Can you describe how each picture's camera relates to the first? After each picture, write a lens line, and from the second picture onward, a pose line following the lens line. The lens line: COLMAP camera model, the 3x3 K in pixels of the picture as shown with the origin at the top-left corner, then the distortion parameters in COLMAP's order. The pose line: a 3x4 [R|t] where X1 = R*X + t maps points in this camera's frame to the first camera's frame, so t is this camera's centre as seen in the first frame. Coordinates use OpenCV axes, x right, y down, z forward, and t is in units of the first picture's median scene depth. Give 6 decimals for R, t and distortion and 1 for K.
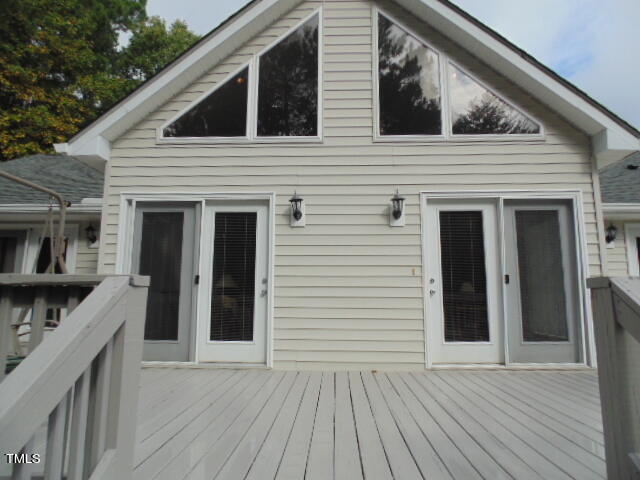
lens RADIAL K [[424.2, 0, 319.4], [0, 424.2, 237.1], [0, 0, 1]] dist [-0.012593, -0.000947]
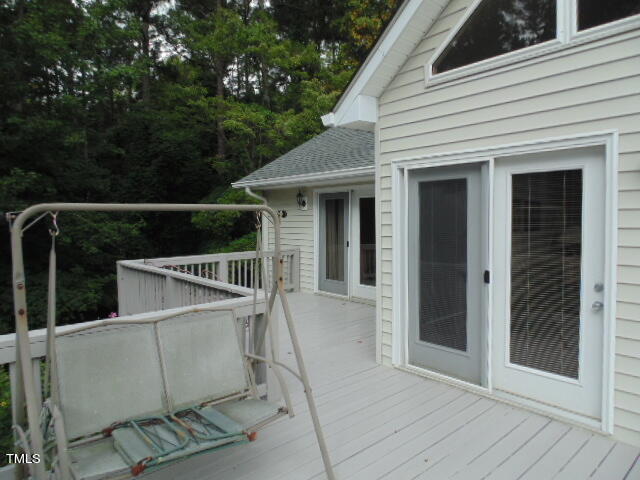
lens RADIAL K [[424.2, 0, 323.1], [0, 424.2, 237.8], [0, 0, 1]] dist [-0.012593, -0.000947]
pose [[0.683427, 0.021360, -0.729707, 0.035250], [0.126414, 0.981008, 0.147112, -0.097897], [0.718990, -0.192786, 0.667747, 0.343331]]
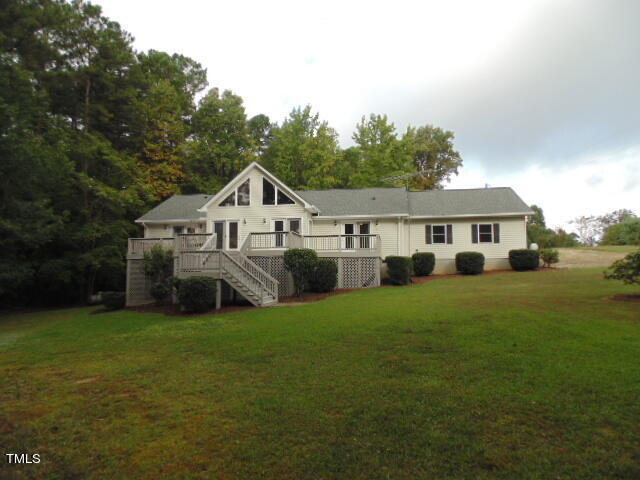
lens RADIAL K [[424.2, 0, 319.5], [0, 424.2, 244.1], [0, 0, 1]] dist [-0.012593, -0.000947]
pose [[0.989965, -0.016551, -0.140341, 1.454654], [0.026945, 0.997005, 0.072486, -0.135369], [0.138721, -0.075540, 0.987446, -3.660467]]
